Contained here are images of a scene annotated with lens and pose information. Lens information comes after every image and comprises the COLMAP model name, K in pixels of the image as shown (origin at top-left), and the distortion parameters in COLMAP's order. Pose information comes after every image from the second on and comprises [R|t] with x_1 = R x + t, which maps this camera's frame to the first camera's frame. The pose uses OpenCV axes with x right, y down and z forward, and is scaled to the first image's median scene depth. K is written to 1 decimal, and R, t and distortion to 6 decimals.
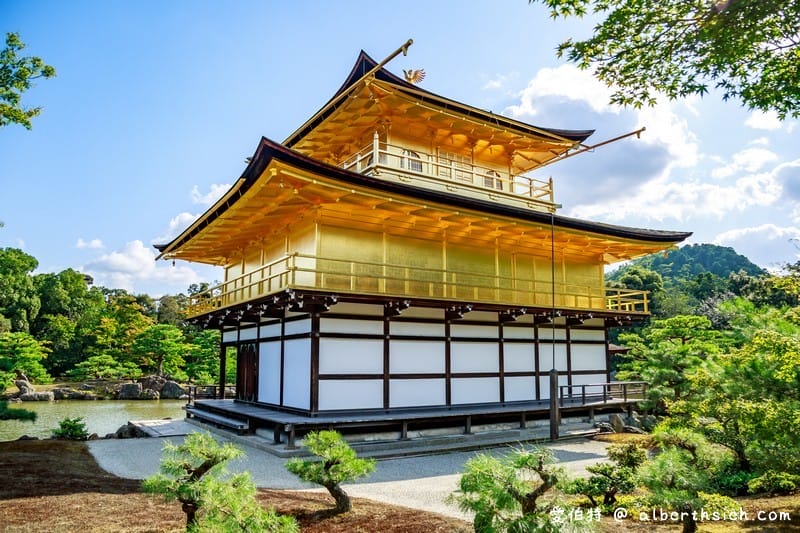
lens RADIAL K [[586.4, 0, 400.0], [0, 586.4, 266.5], [0, 0, 1]] dist [-0.122925, -0.000398]
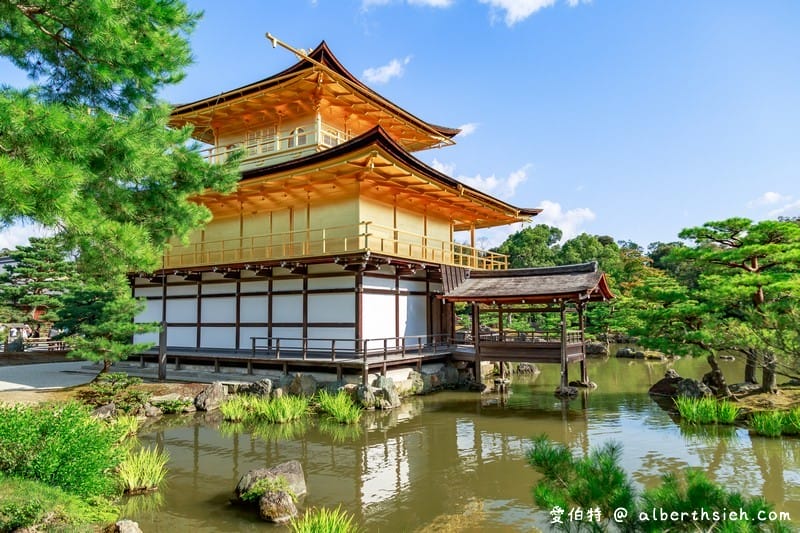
lens RADIAL K [[548.8, 0, 400.0], [0, 548.8, 266.5], [0, 0, 1]] dist [-0.057207, -0.000193]
pose [[0.430132, -0.083782, -0.898870, 1.198059], [0.164261, 0.986327, -0.013331, 0.131288], [0.887696, -0.141915, 0.438013, 0.781947]]
